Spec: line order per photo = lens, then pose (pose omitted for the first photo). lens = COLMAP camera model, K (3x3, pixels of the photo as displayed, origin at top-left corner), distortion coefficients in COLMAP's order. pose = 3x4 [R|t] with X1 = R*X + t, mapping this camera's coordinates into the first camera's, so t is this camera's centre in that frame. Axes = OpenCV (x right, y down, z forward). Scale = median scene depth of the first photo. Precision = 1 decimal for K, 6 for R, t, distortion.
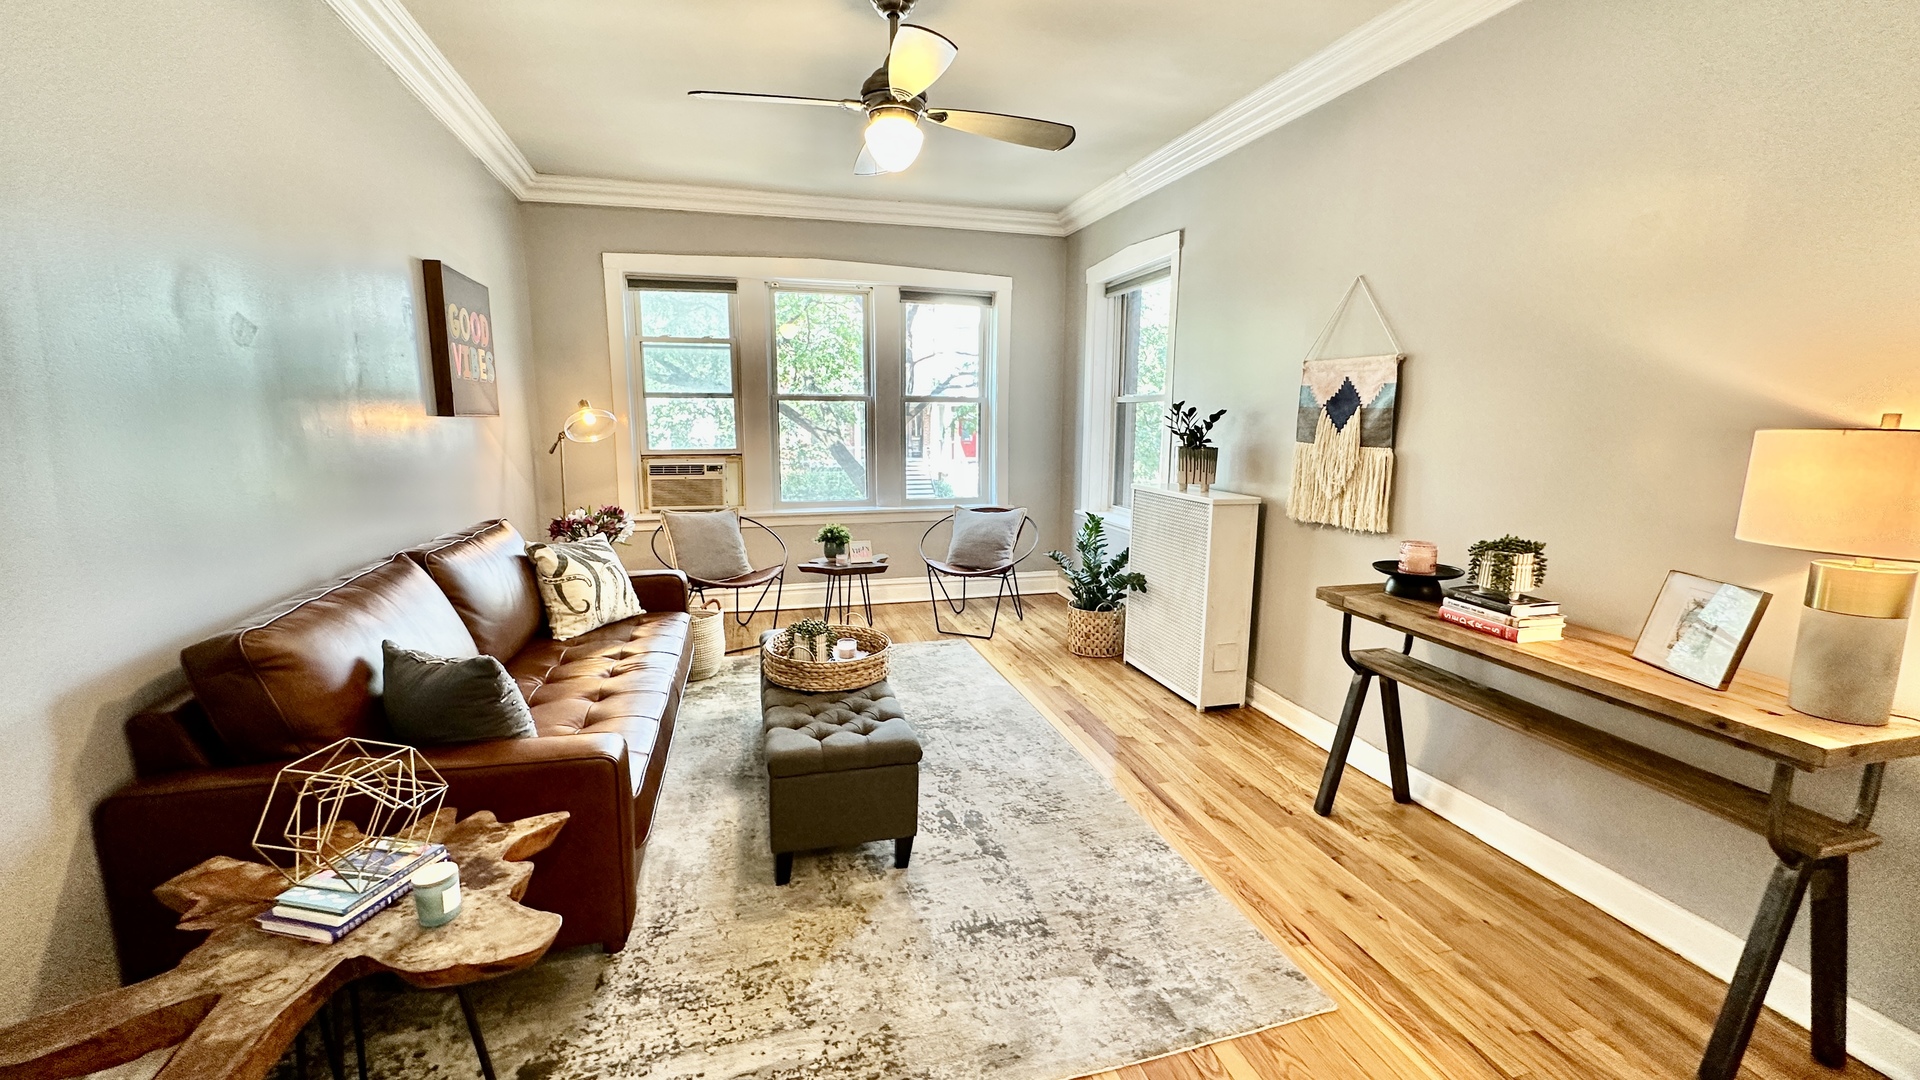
lens RADIAL K [[770.3, 0, 965.9], [0, 770.3, 543.9], [0, 0, 1]] dist [-0.003449, 0.000571]
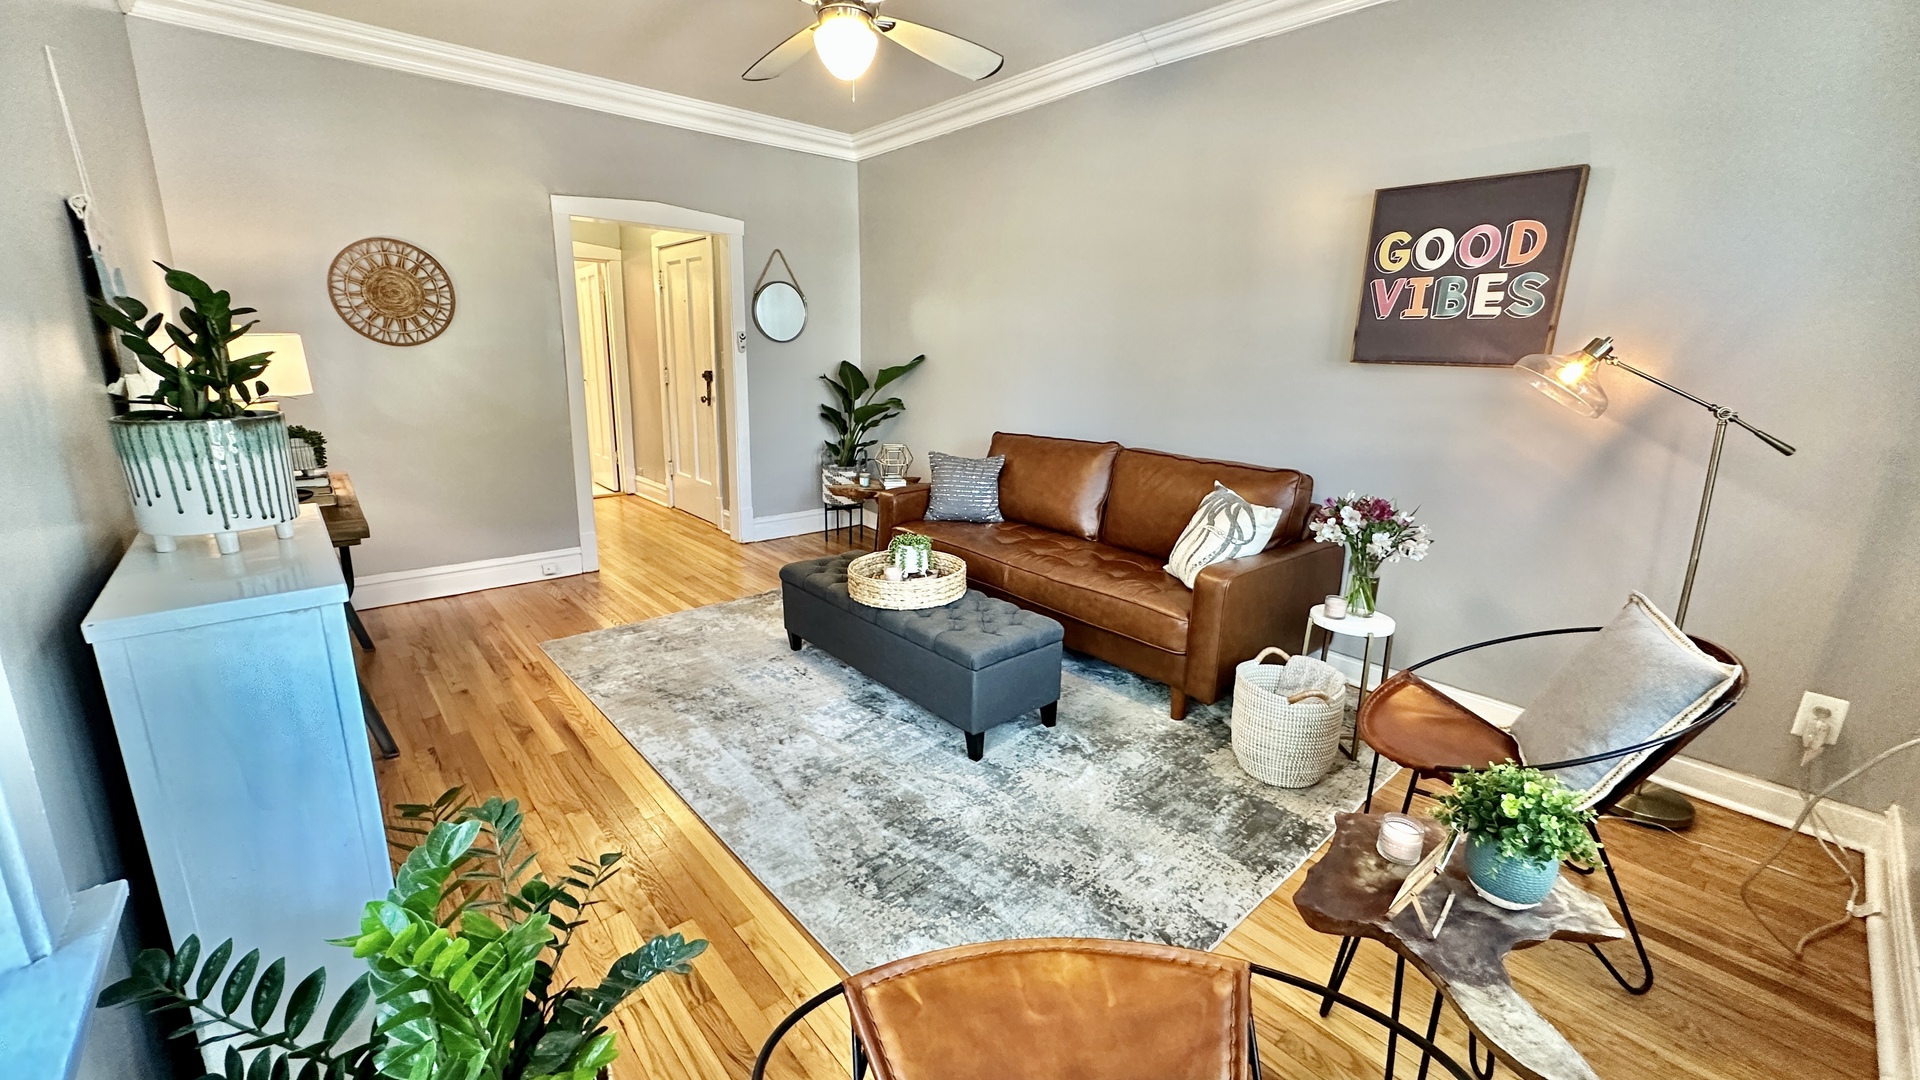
lens RADIAL K [[770.3, 0, 954.0], [0, 770.3, 547.2], [0, 0, 1]] dist [-0.003449, 0.000571]
pose [[-0.906697, 0.075267, -0.415013, 0.129224], [-0.099837, 0.917690, 0.384550, -0.197950], [0.409797, 0.390104, -0.824552, 1.213684]]
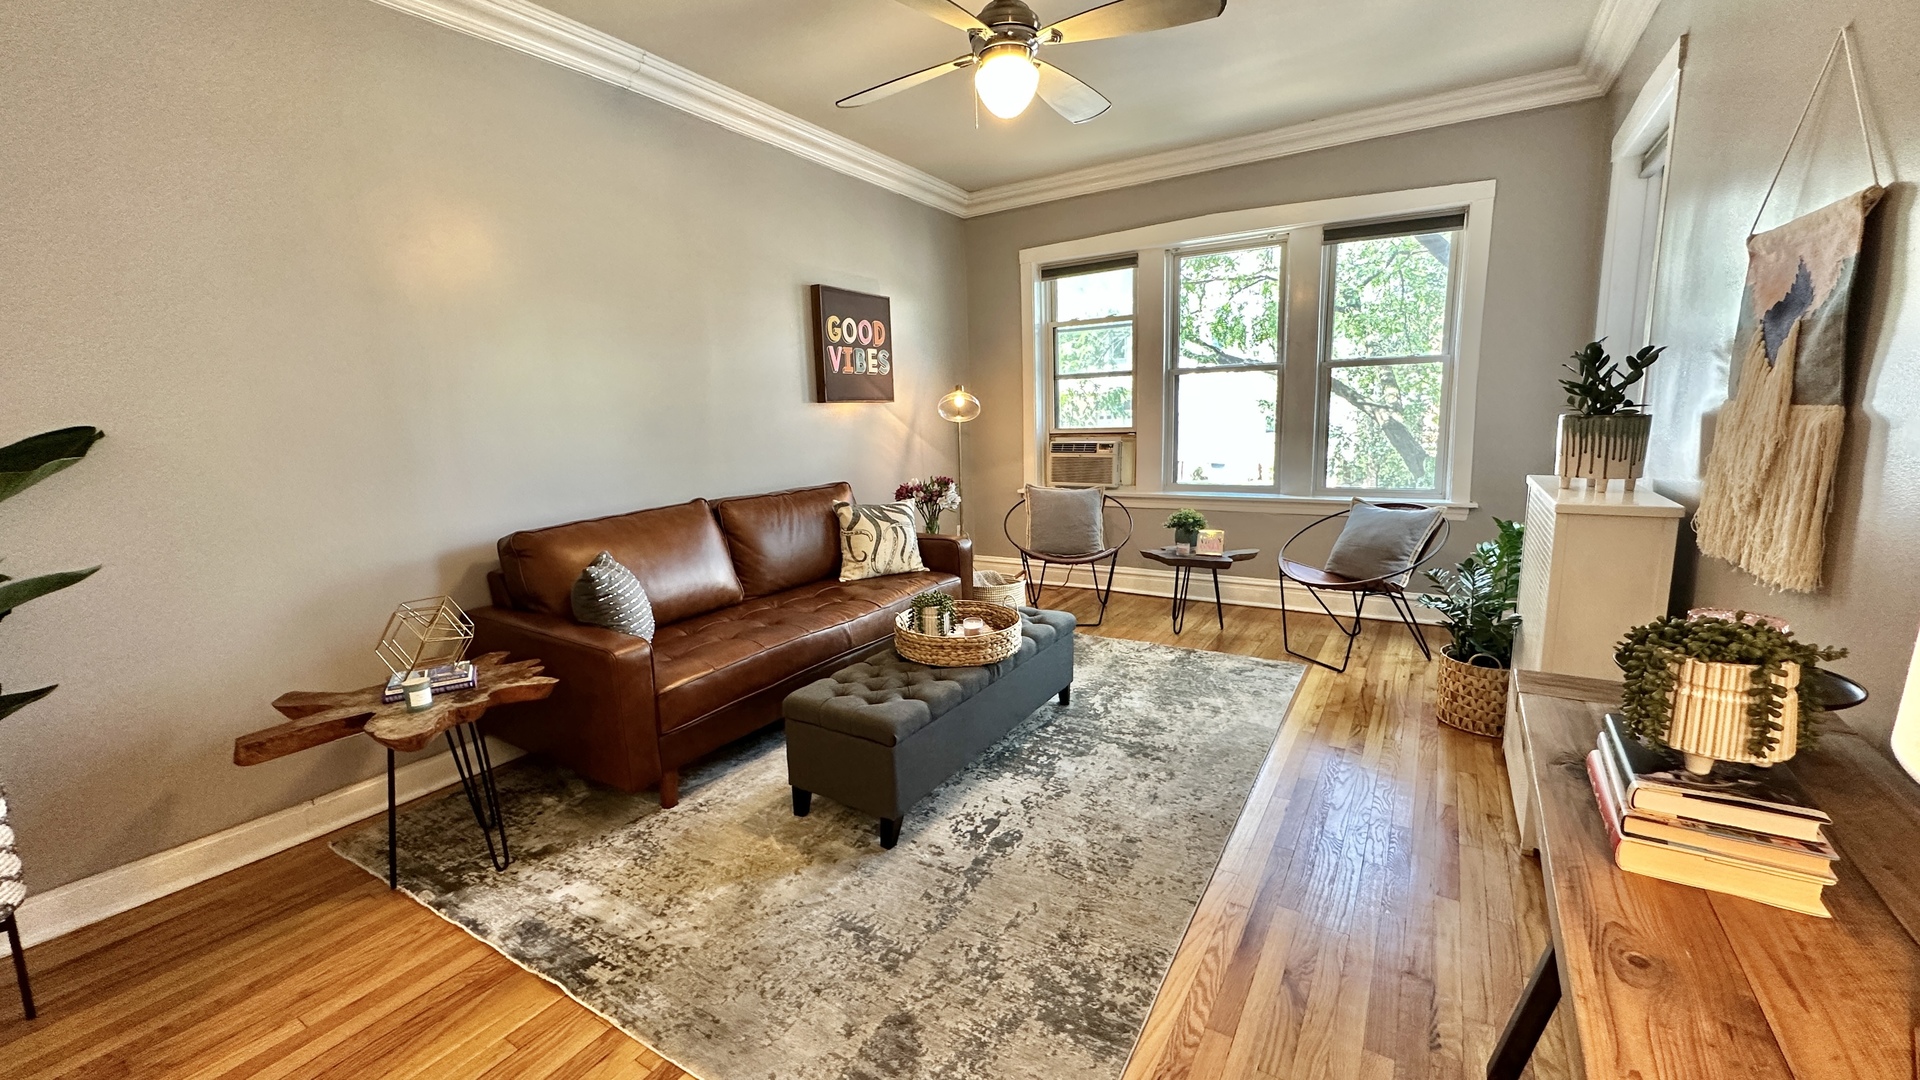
lens RADIAL K [[770.3, 0, 953.5], [0, 770.3, 542.3], [0, 0, 1]] dist [-0.003449, 0.000571]
pose [[0.664520, 0.102693, -0.740181, 0.351106], [-0.088472, 0.994358, 0.058528, -0.017434], [0.742015, 0.026592, 0.669856, 0.208886]]
